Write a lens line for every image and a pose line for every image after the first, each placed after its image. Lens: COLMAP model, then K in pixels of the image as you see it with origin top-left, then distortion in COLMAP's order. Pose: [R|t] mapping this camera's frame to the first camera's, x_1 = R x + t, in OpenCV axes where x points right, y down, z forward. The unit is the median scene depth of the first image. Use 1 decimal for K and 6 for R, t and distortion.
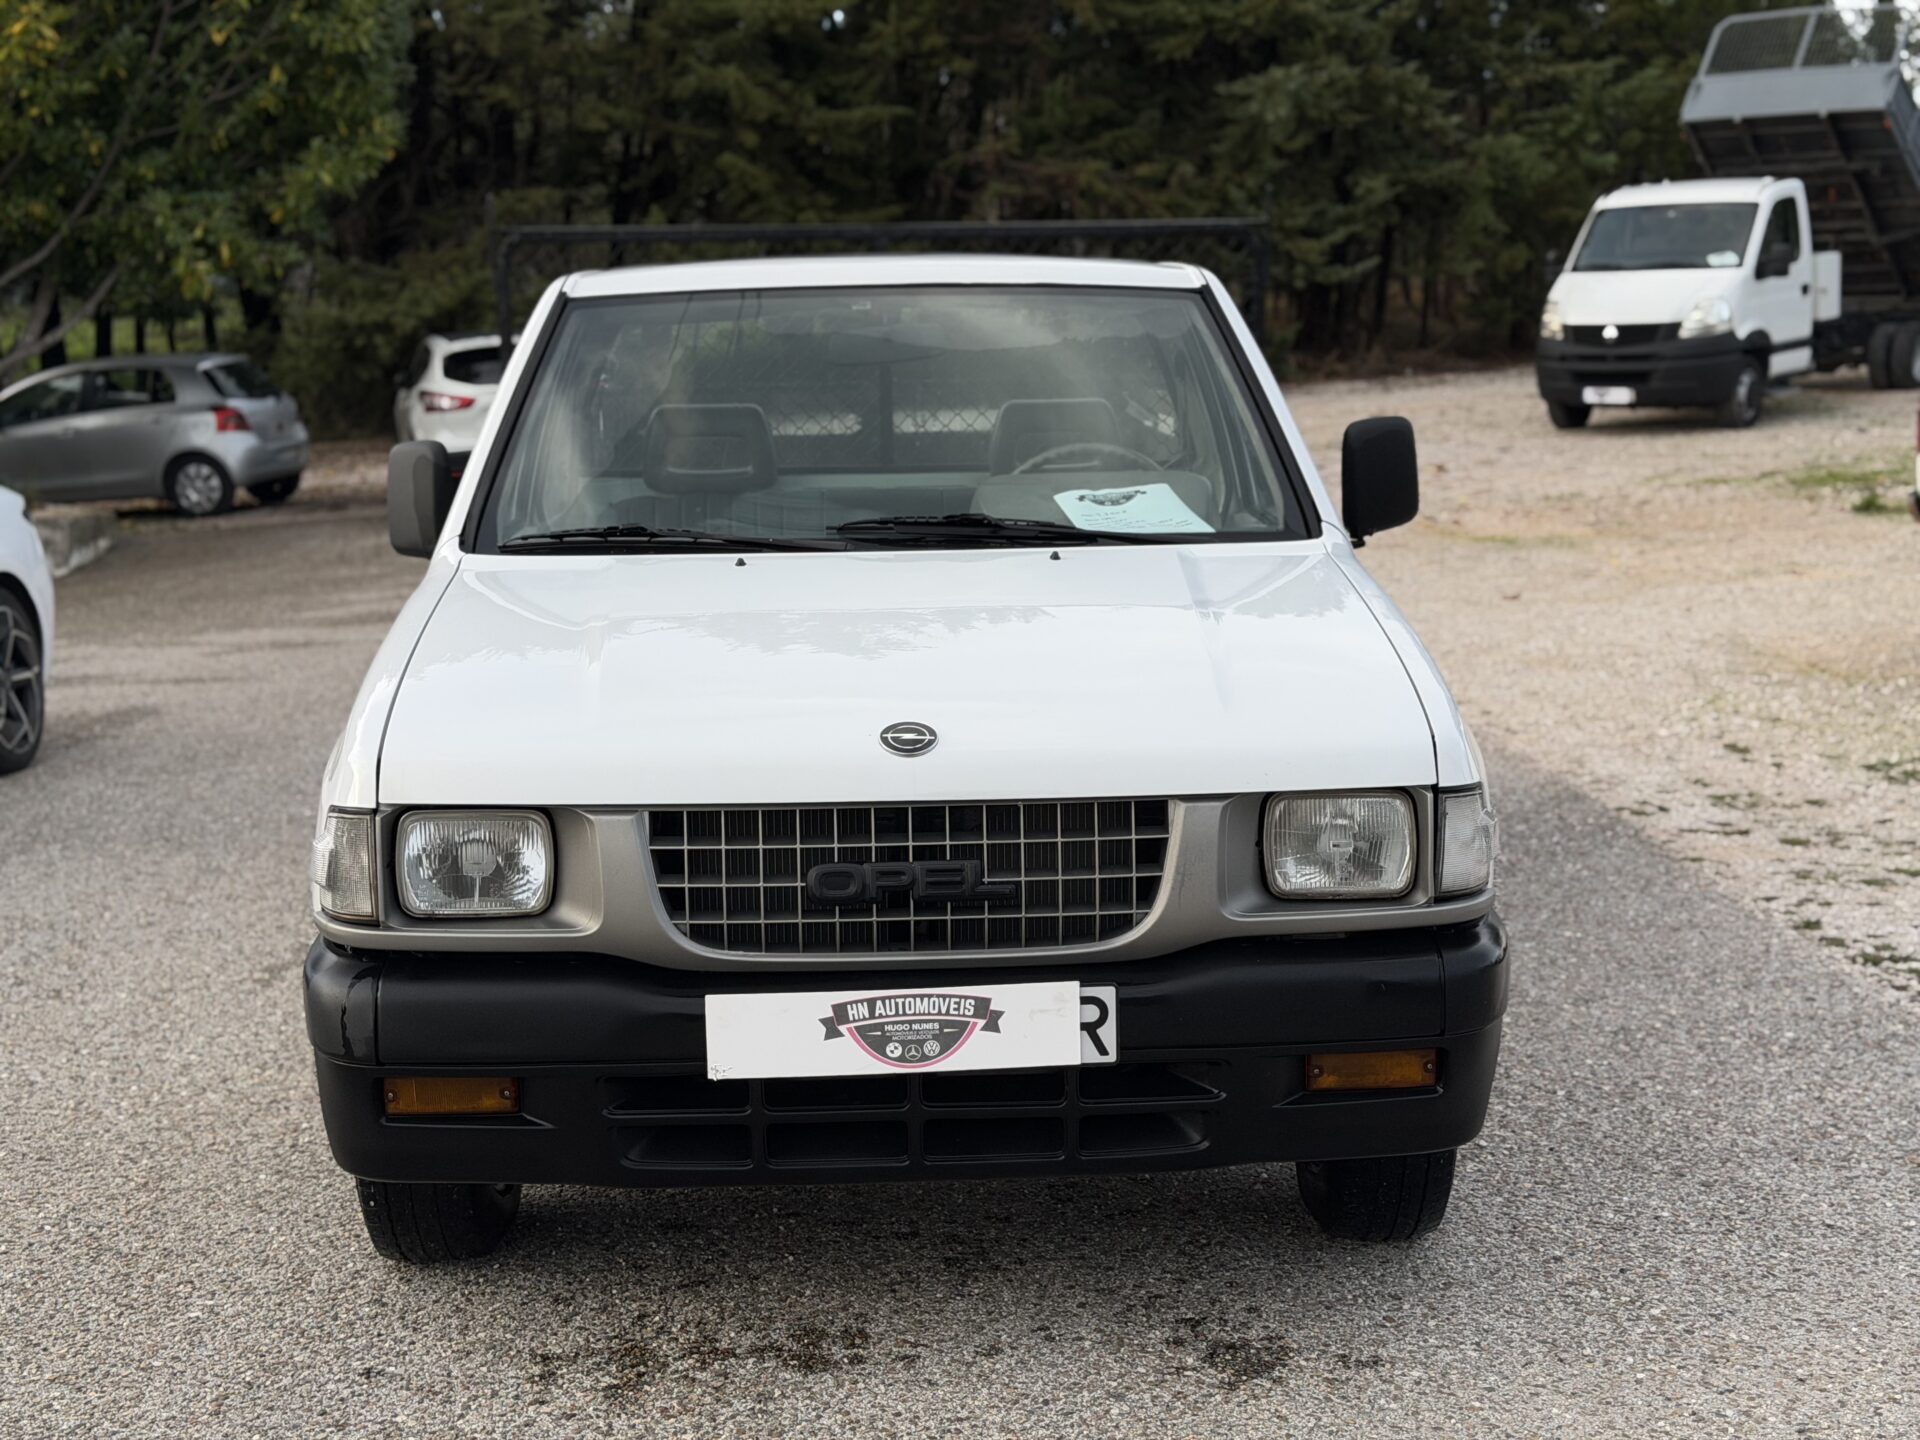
lens RADIAL K [[2682.5, 0, 960.0], [0, 2682.5, 720.0], [0, 0, 1]] dist [0.240693, -0.669580]
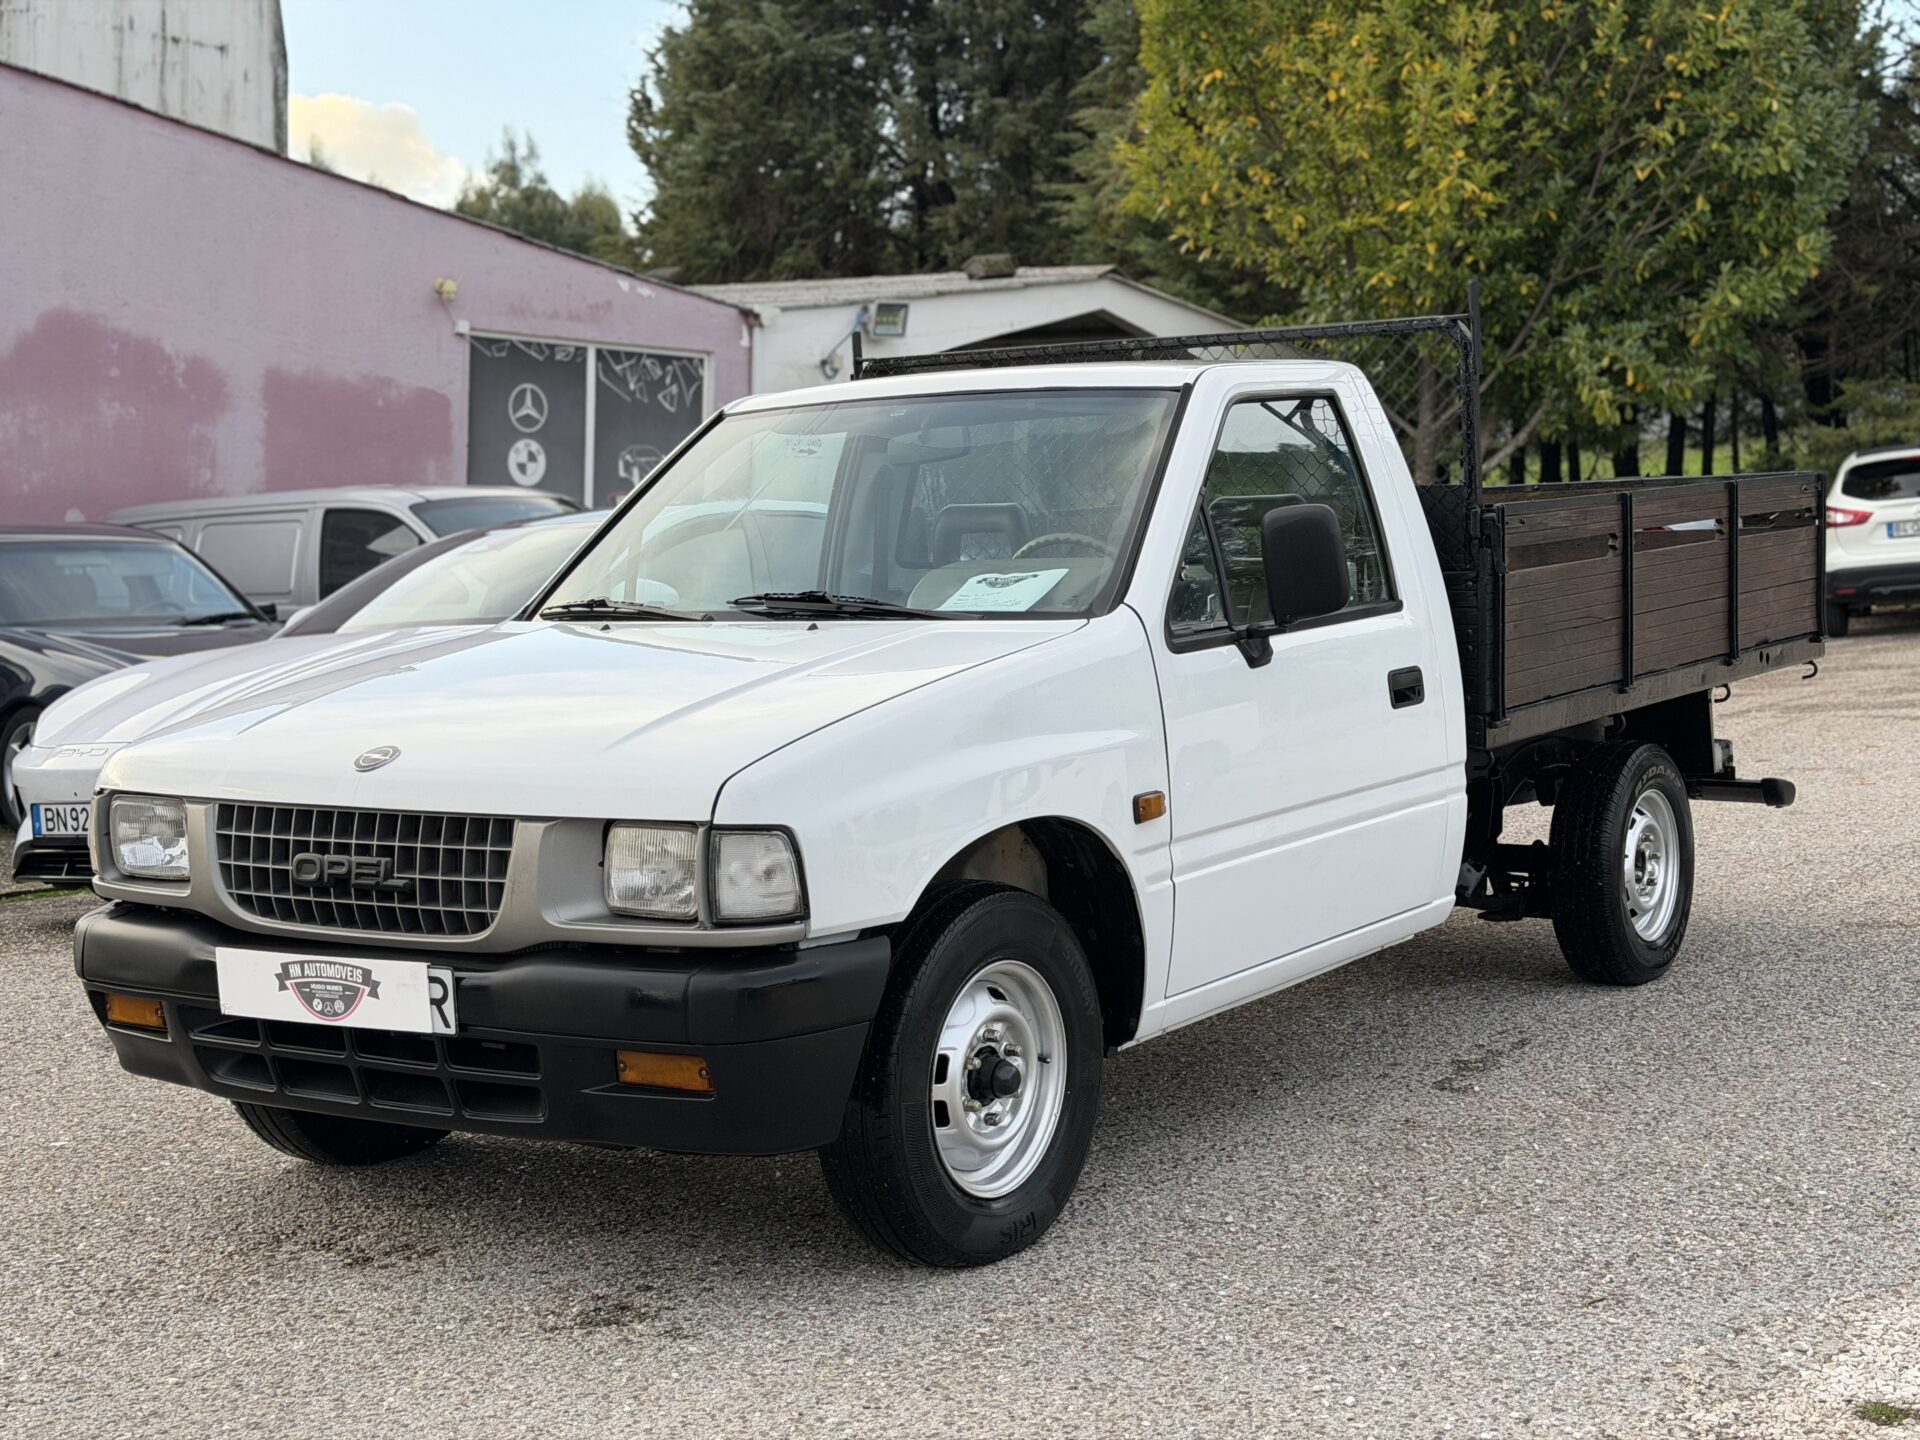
lens RADIAL K [[2682.5, 0, 960.0], [0, 2682.5, 720.0], [0, 0, 1]] dist [0.240693, -0.669580]
pose [[0.791803, 0.036426, -0.609689, 0.956191], [-0.064809, 0.997595, -0.024565, 0.002858], [0.607328, 0.058964, 0.792260, 0.174776]]
